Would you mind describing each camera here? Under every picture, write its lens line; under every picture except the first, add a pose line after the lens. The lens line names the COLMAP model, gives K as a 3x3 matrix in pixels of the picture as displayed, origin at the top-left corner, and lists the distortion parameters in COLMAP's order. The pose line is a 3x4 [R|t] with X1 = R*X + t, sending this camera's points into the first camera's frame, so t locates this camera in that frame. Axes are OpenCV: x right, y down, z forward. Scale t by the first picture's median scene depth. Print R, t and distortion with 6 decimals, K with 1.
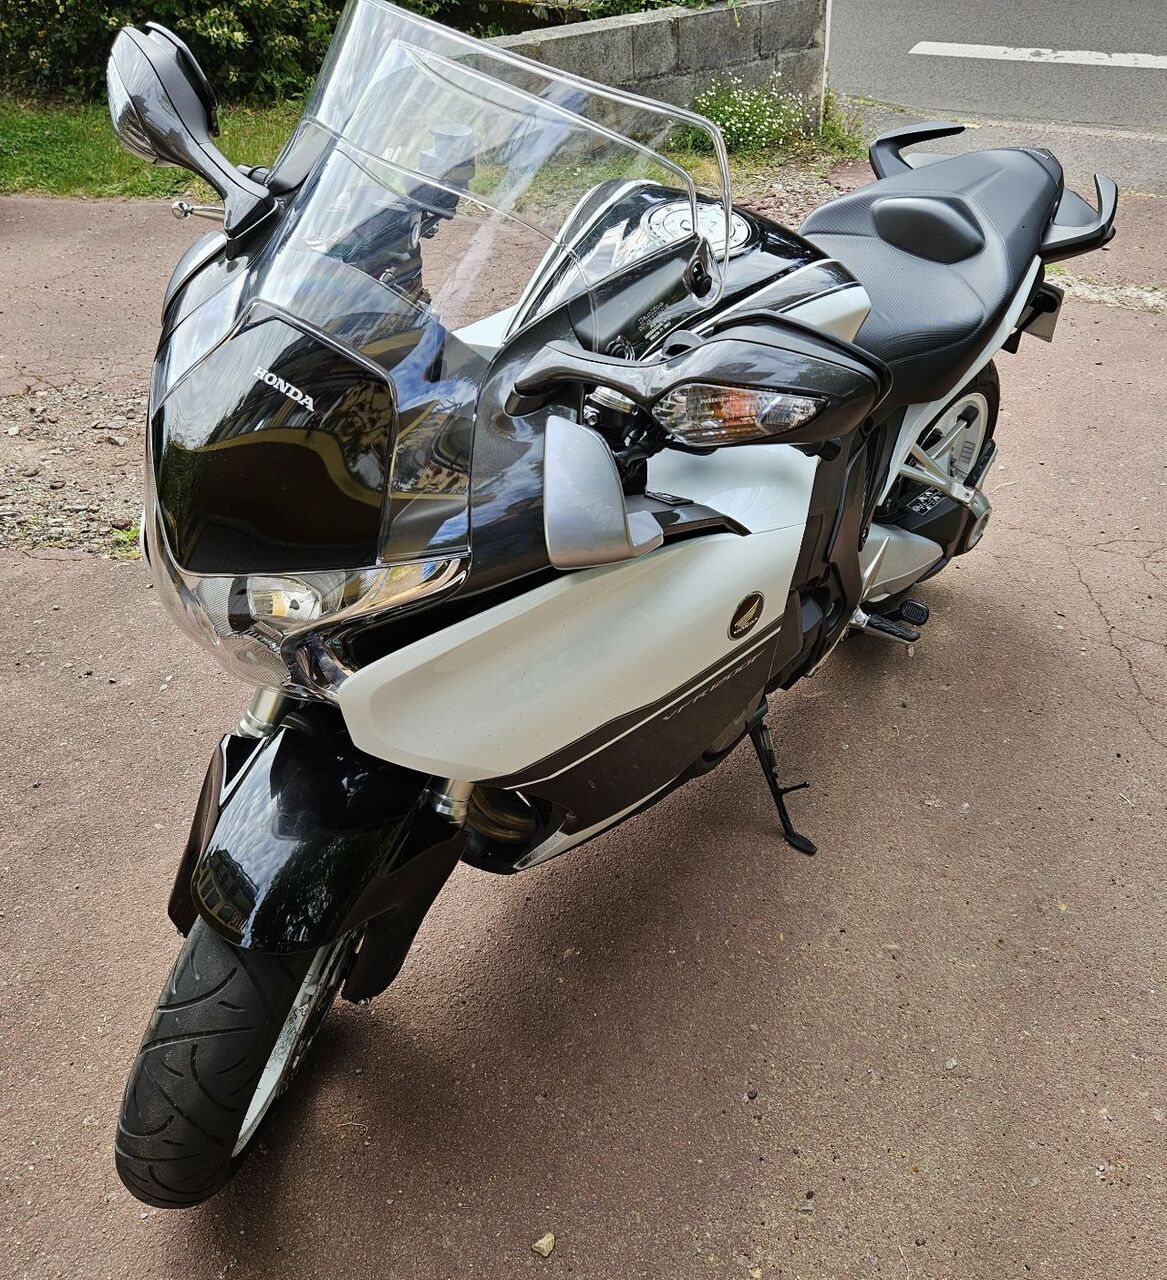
lens RADIAL K [[1080.1, 0, 582.5], [0, 1080.1, 593.2], [0, 0, 1]] dist [0.051088, -0.052722]
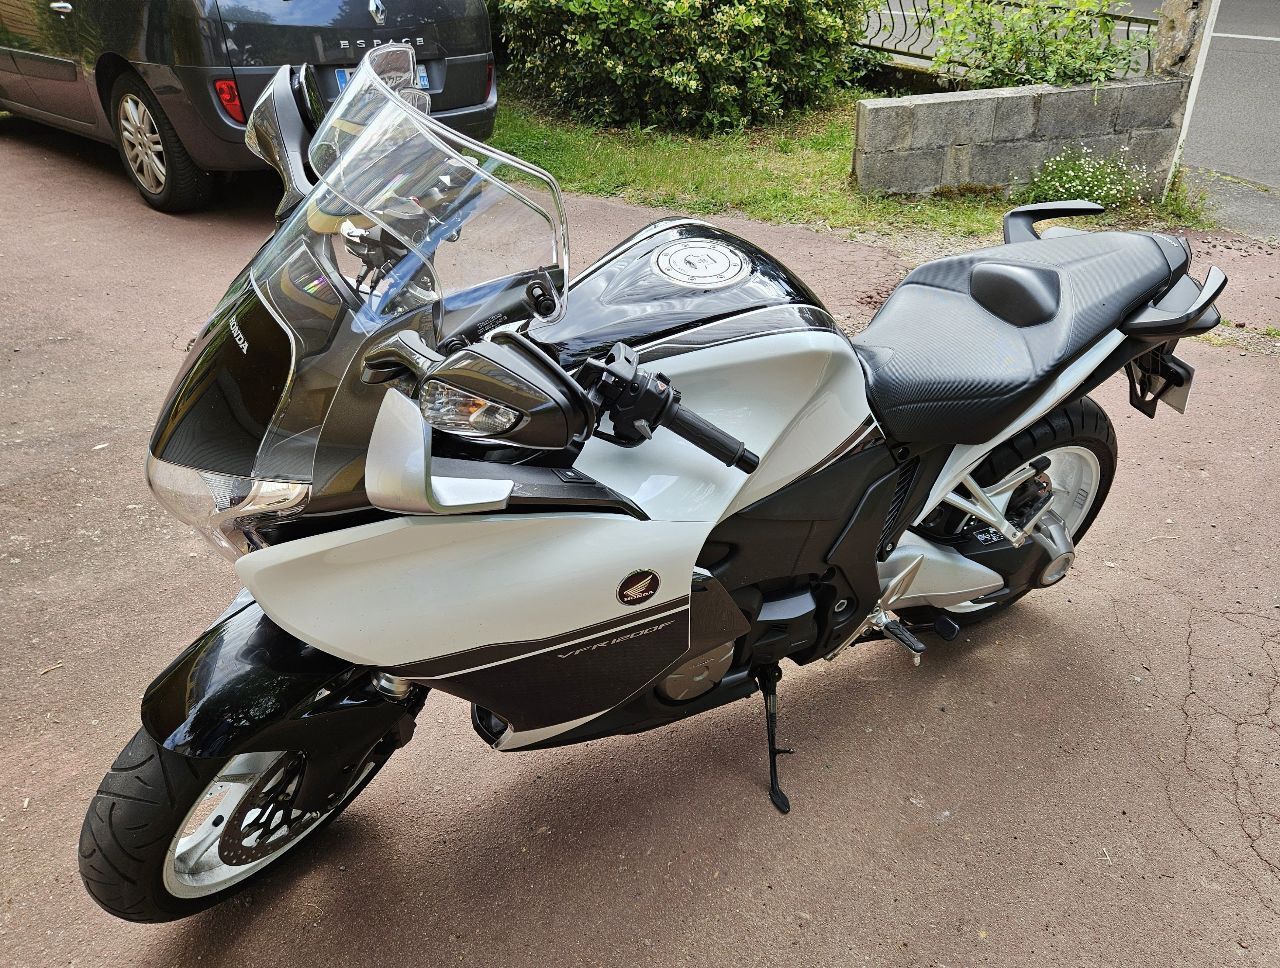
lens RADIAL K [[865.8, 0, 640.0], [0, 865.8, 484.0], [0, 0, 1]] dist [0.048570, -0.025843]
pose [[0.939747, 0.202110, -0.275730, 0.193918], [-0.215515, 0.976318, -0.018882, -0.035603], [0.265384, 0.077168, 0.961050, 0.042218]]
